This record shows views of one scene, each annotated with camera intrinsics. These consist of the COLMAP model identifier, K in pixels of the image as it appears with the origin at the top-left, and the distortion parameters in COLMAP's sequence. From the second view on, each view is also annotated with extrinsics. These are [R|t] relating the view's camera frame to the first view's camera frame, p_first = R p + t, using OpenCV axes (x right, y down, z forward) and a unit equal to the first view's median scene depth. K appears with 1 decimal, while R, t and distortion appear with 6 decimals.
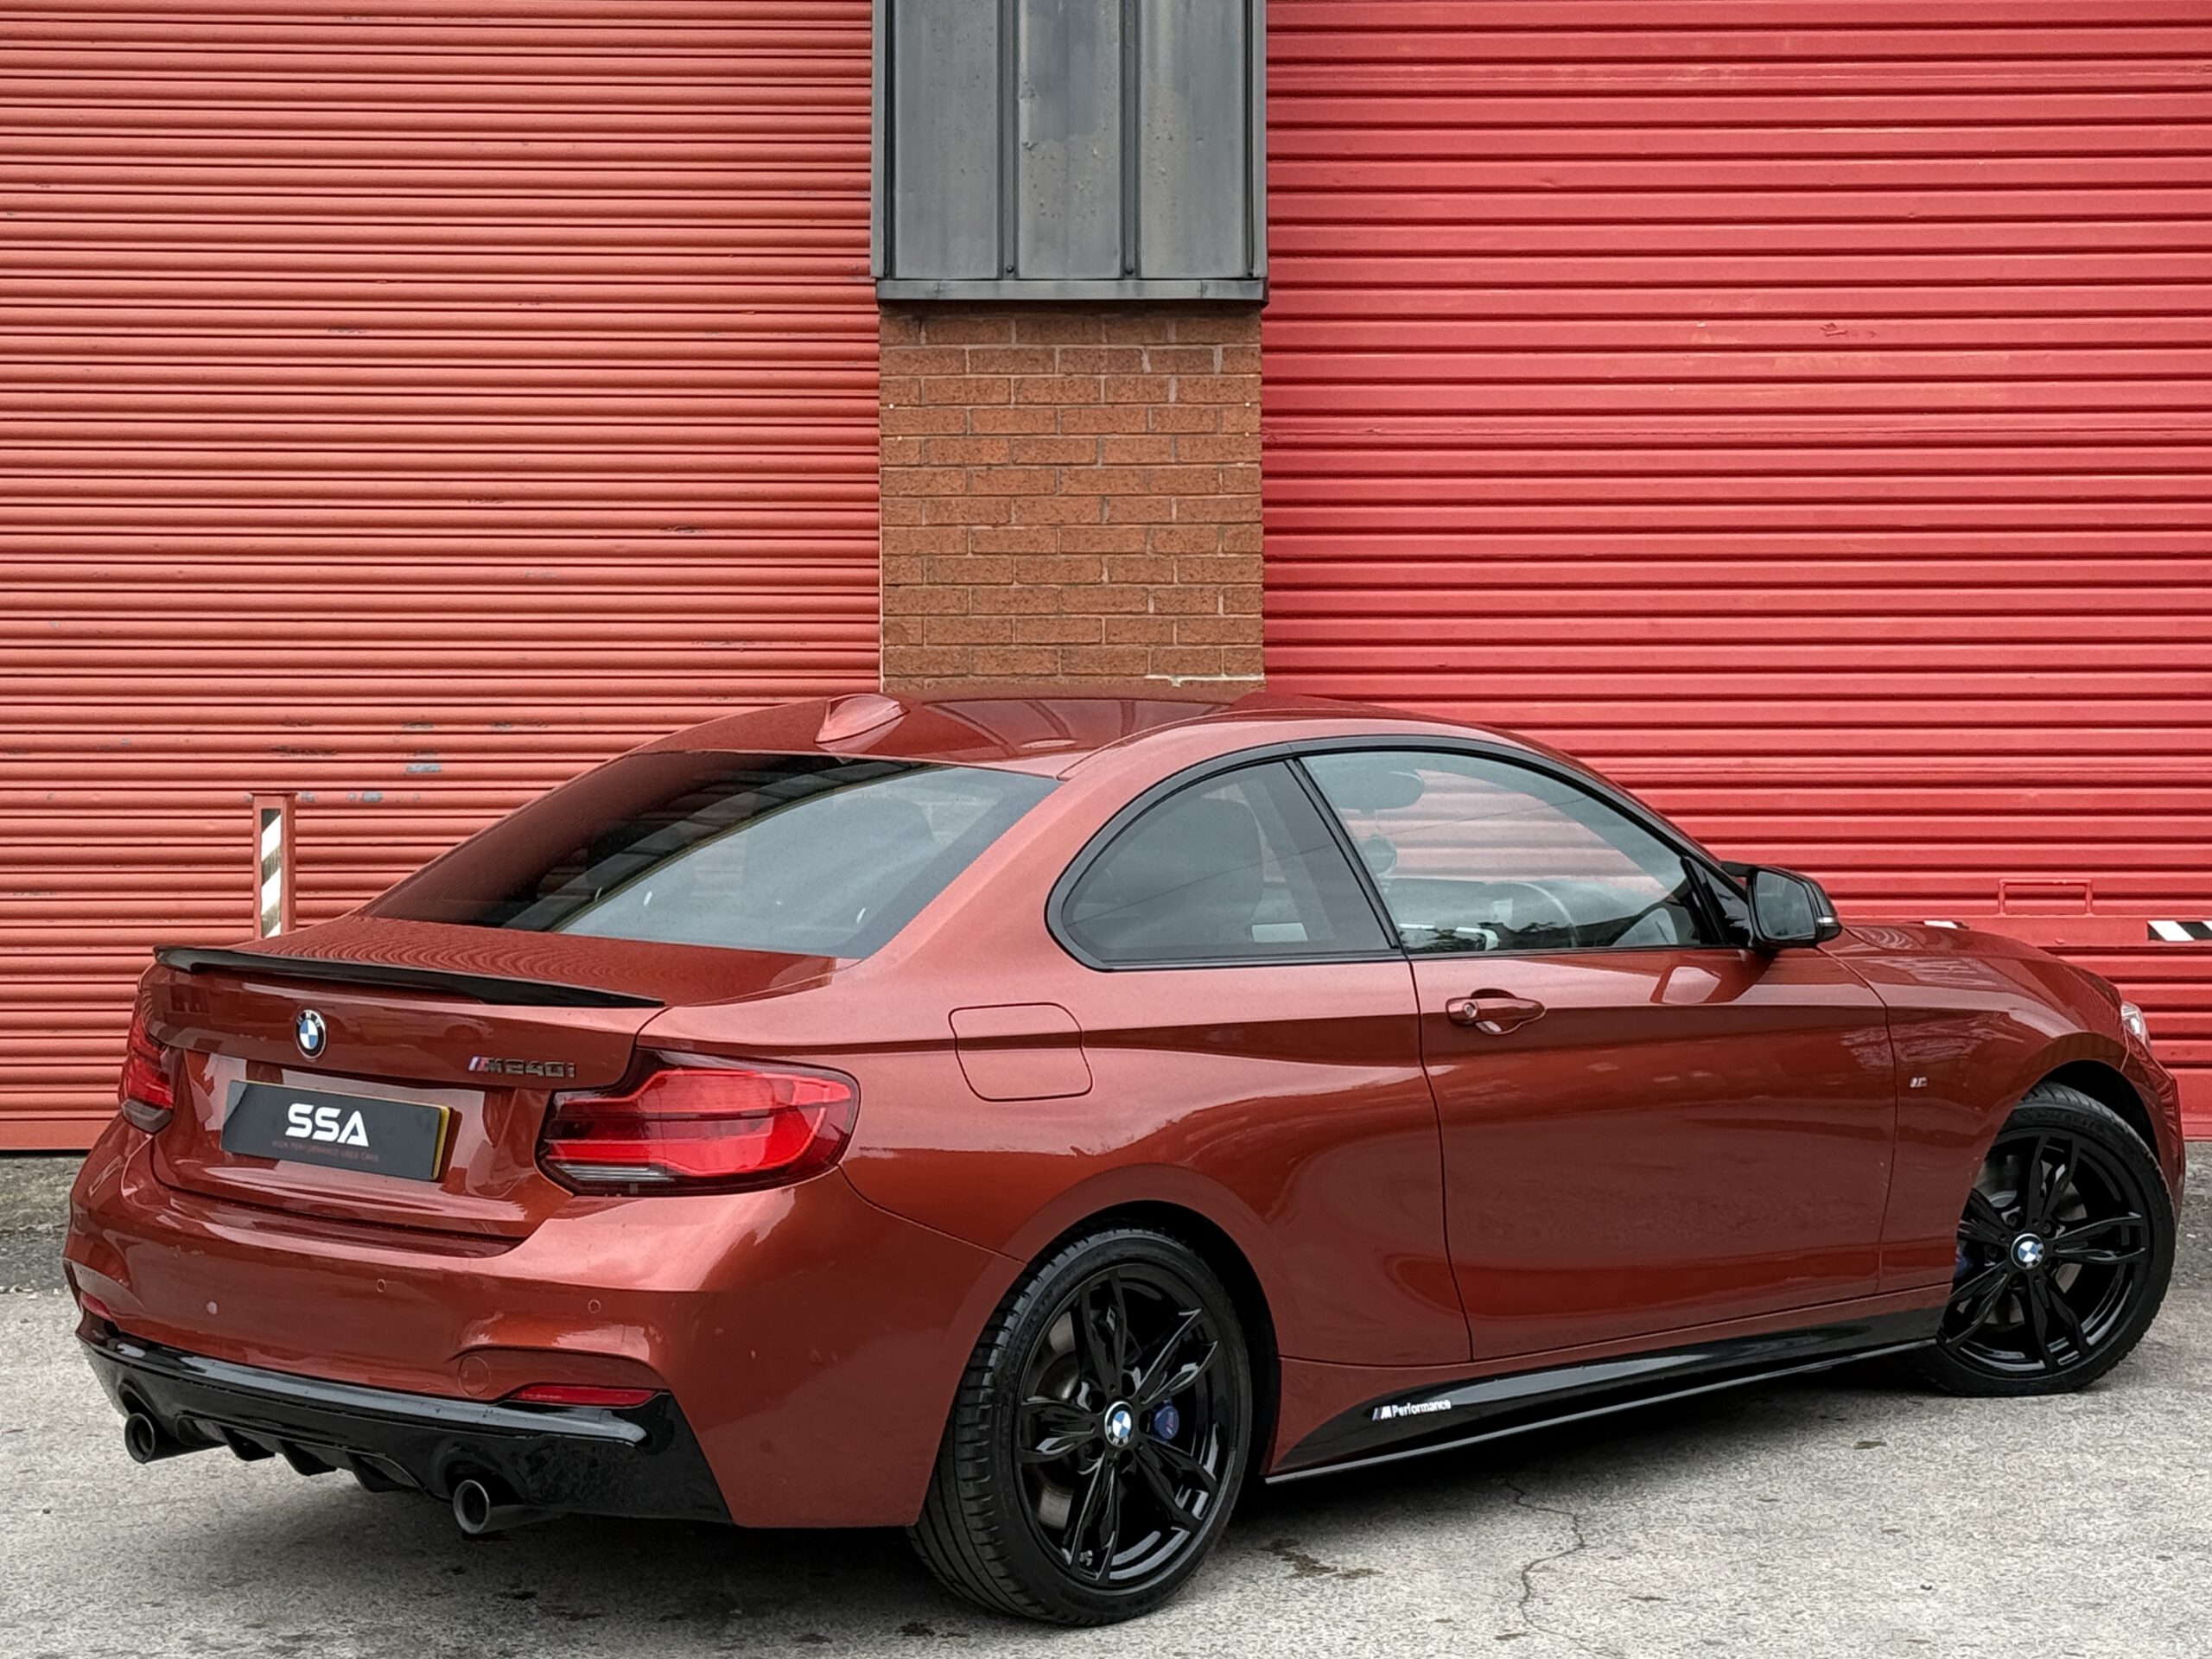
lens RADIAL K [[4788.6, 0, 1096.3], [0, 4788.6, 823.4], [0, 0, 1]] dist [0.144926, 0.000000]
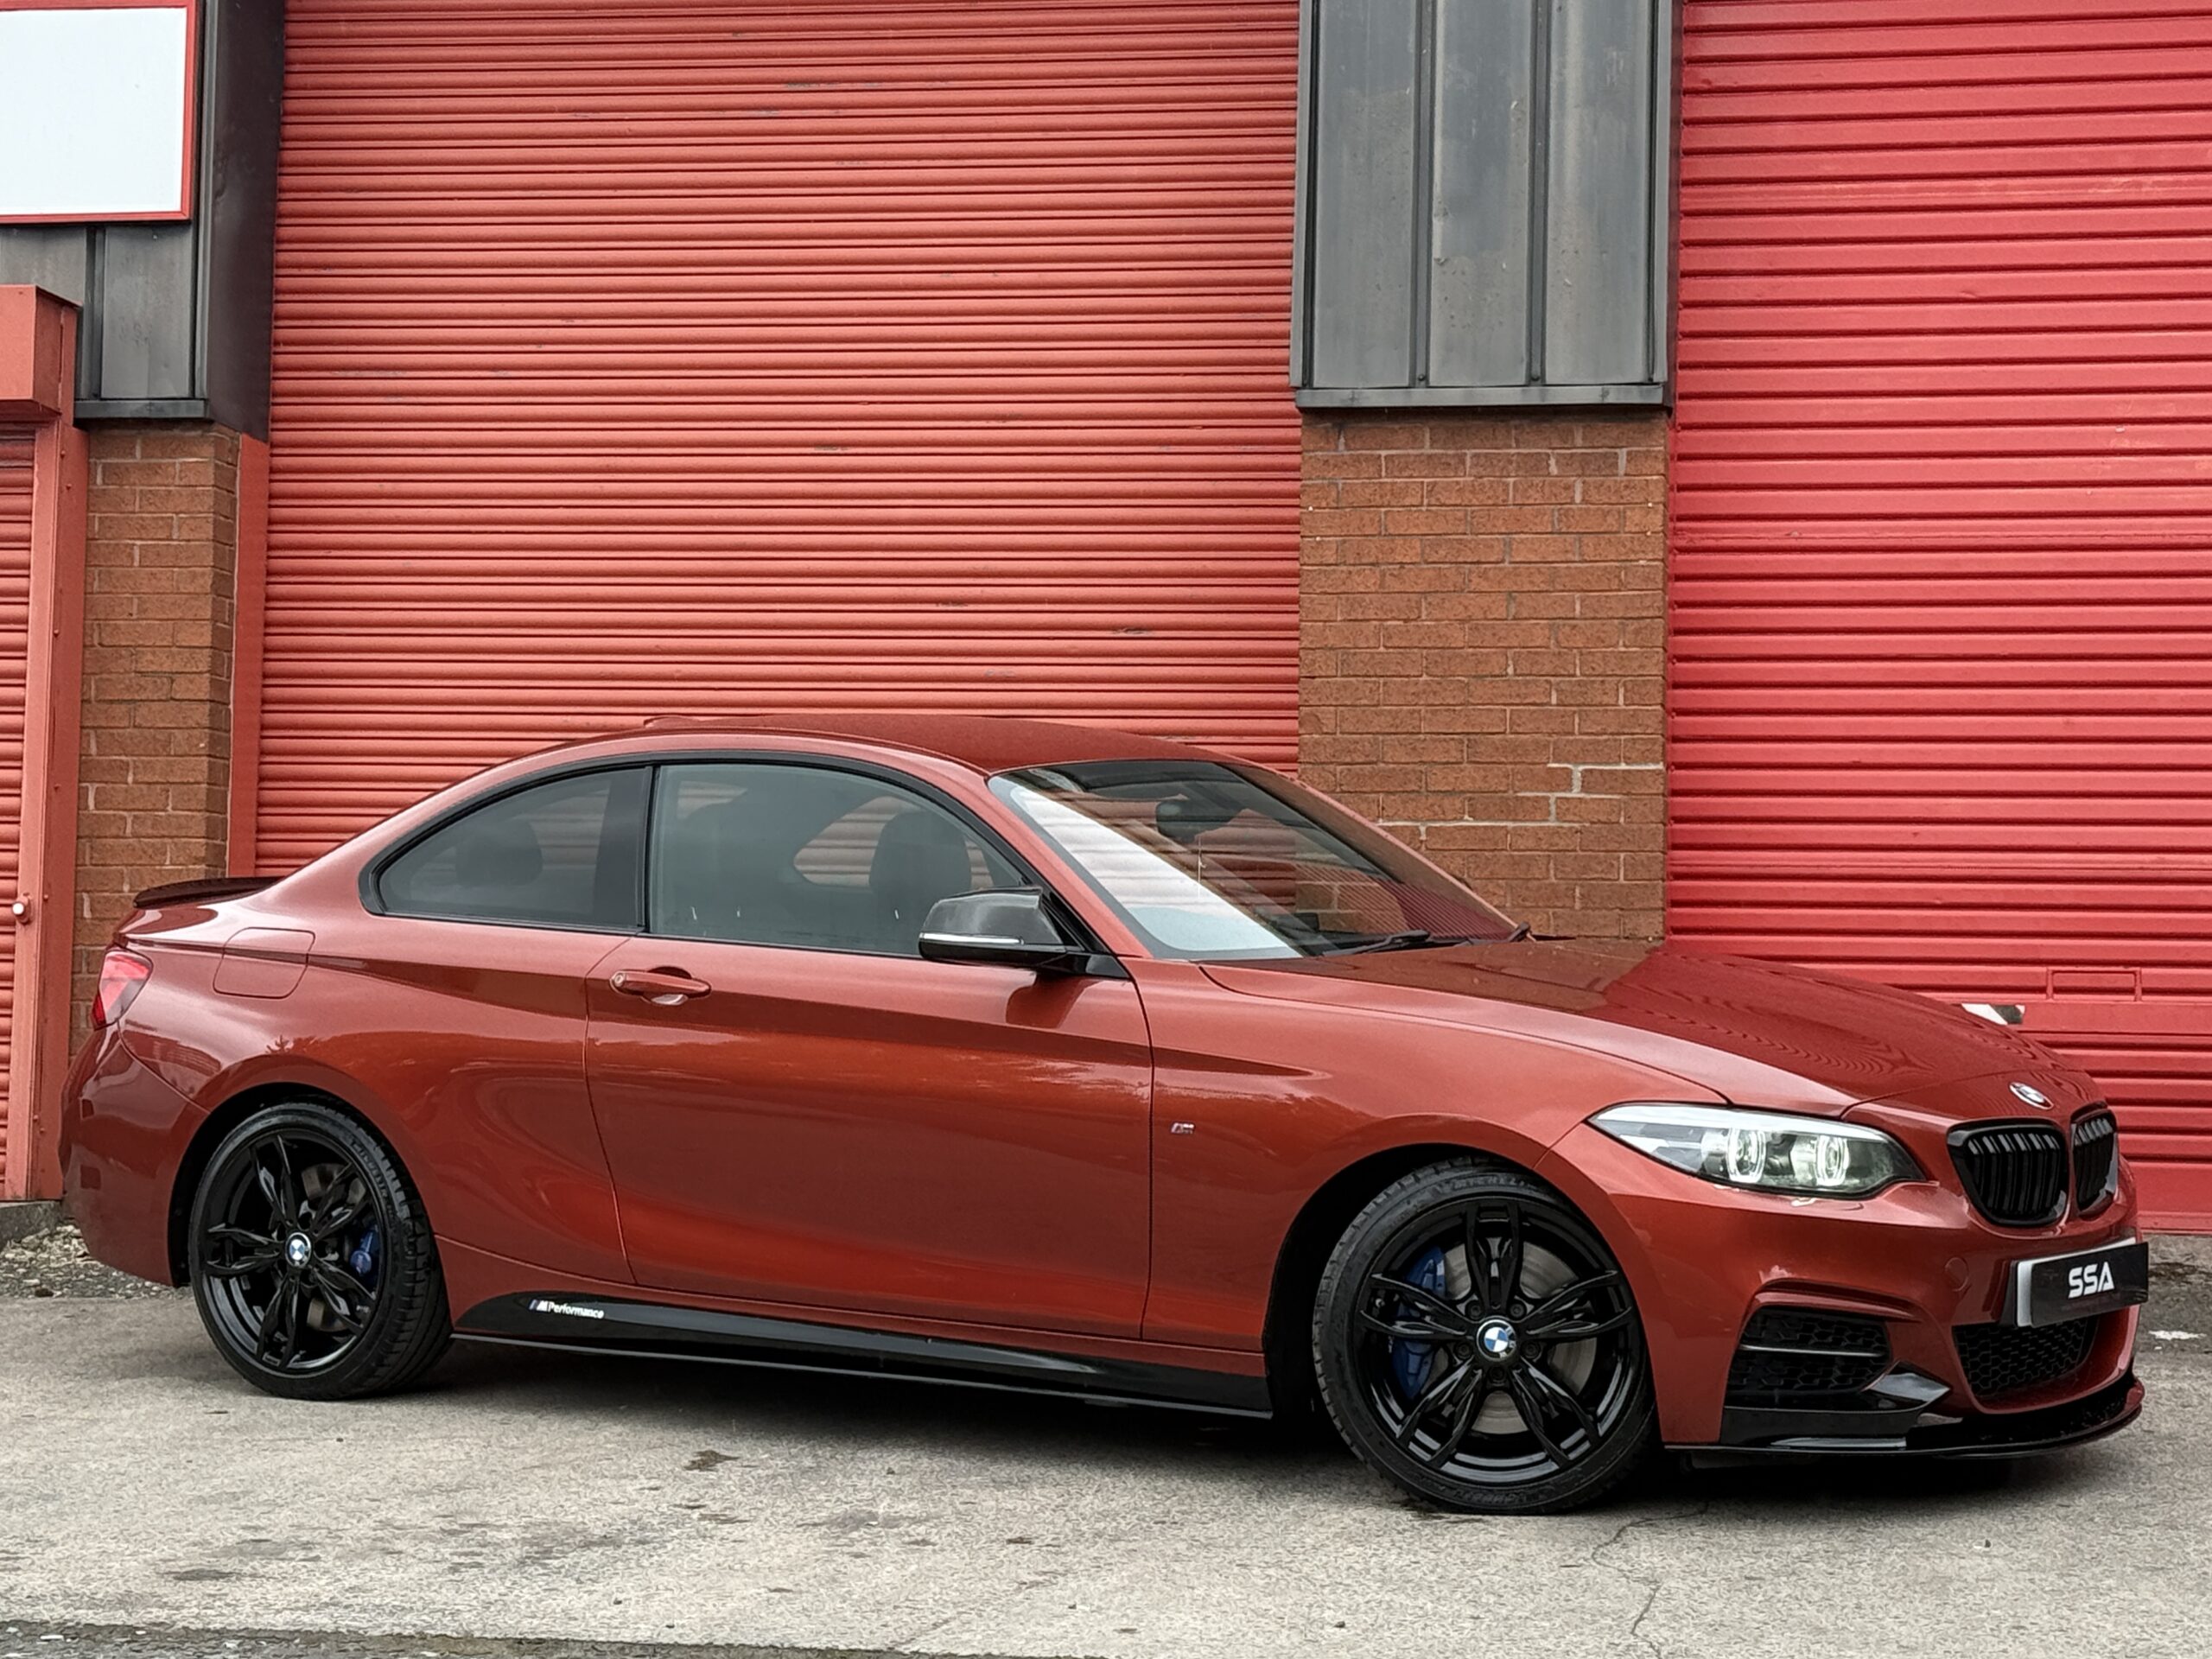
lens RADIAL K [[4788.6, 0, 1075.9], [0, 4788.6, 836.4], [0, 0, 1]] dist [0.144926, 0.000000]
pose [[0.980113, 0.008397, -0.198264, 0.116630], [-0.018703, 0.998566, -0.050166, 0.039081], [0.197559, 0.052876, 0.978864, -0.040859]]
